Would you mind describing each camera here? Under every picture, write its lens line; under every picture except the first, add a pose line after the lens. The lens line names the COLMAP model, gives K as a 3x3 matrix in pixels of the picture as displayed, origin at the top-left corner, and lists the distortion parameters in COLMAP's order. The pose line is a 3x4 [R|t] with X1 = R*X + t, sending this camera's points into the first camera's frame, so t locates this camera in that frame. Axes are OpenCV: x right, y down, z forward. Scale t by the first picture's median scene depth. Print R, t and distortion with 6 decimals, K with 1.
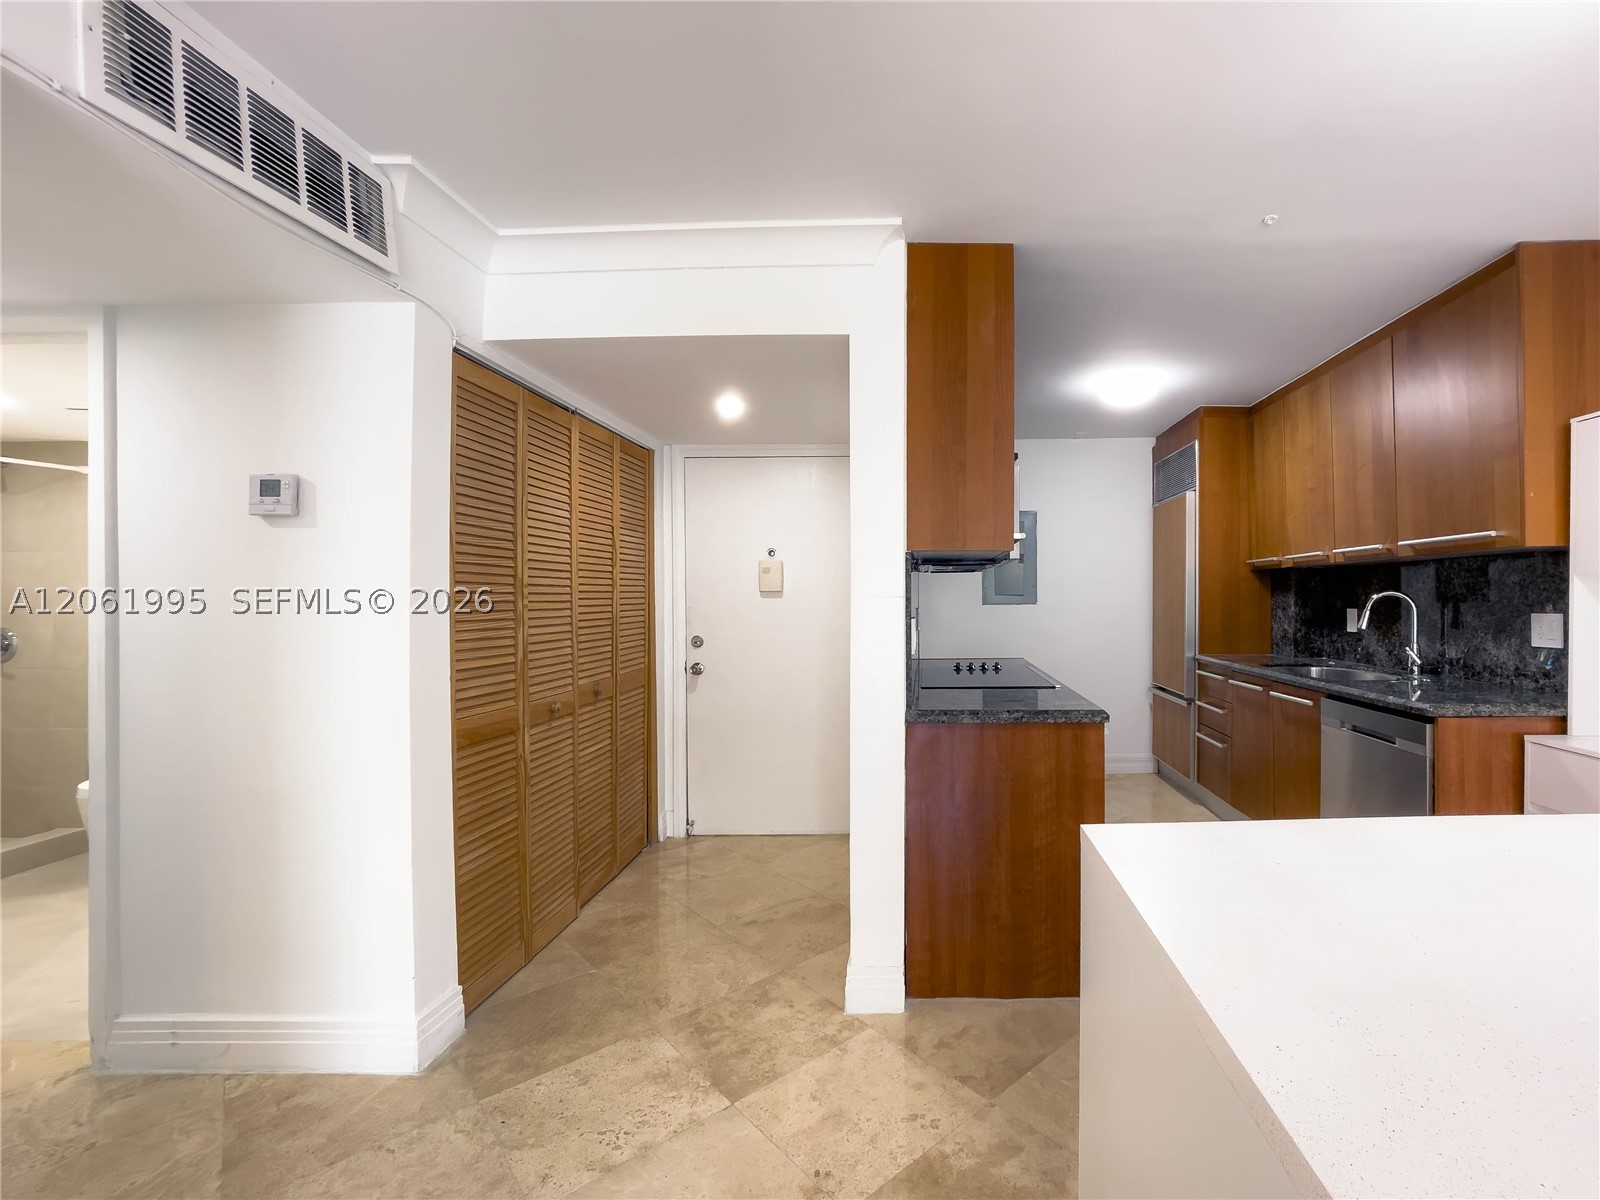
lens RADIAL K [[746.3, 0, 904.3], [0, 746.3, 596.1], [0, 0, 1]] dist [-0.017866, -0.000168]
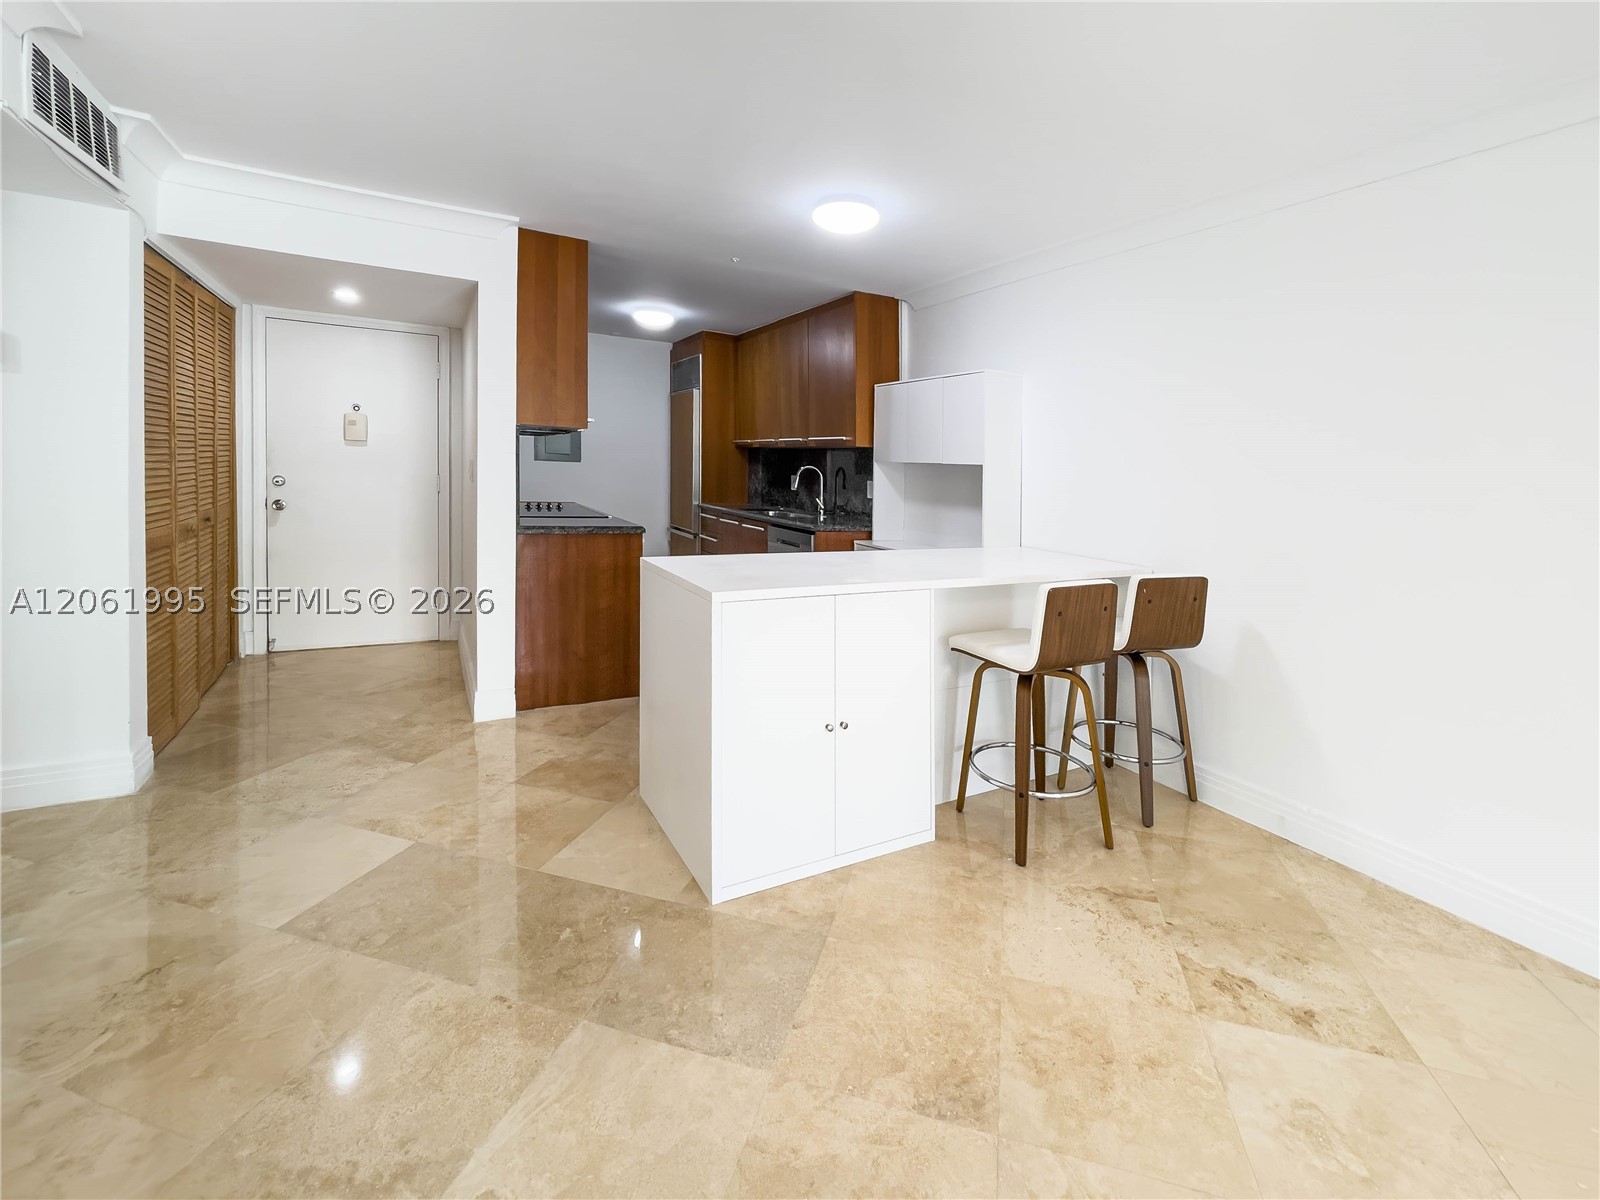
lens RADIAL K [[746.3, 0, 904.3], [0, 746.3, 596.1], [0, 0, 1]] dist [-0.017866, -0.000168]
pose [[0.811935, -0.051436, 0.581478, -0.218236], [-0.054679, 0.985030, 0.163484, -0.002871], [-0.581182, -0.164532, 0.796967, -0.658420]]
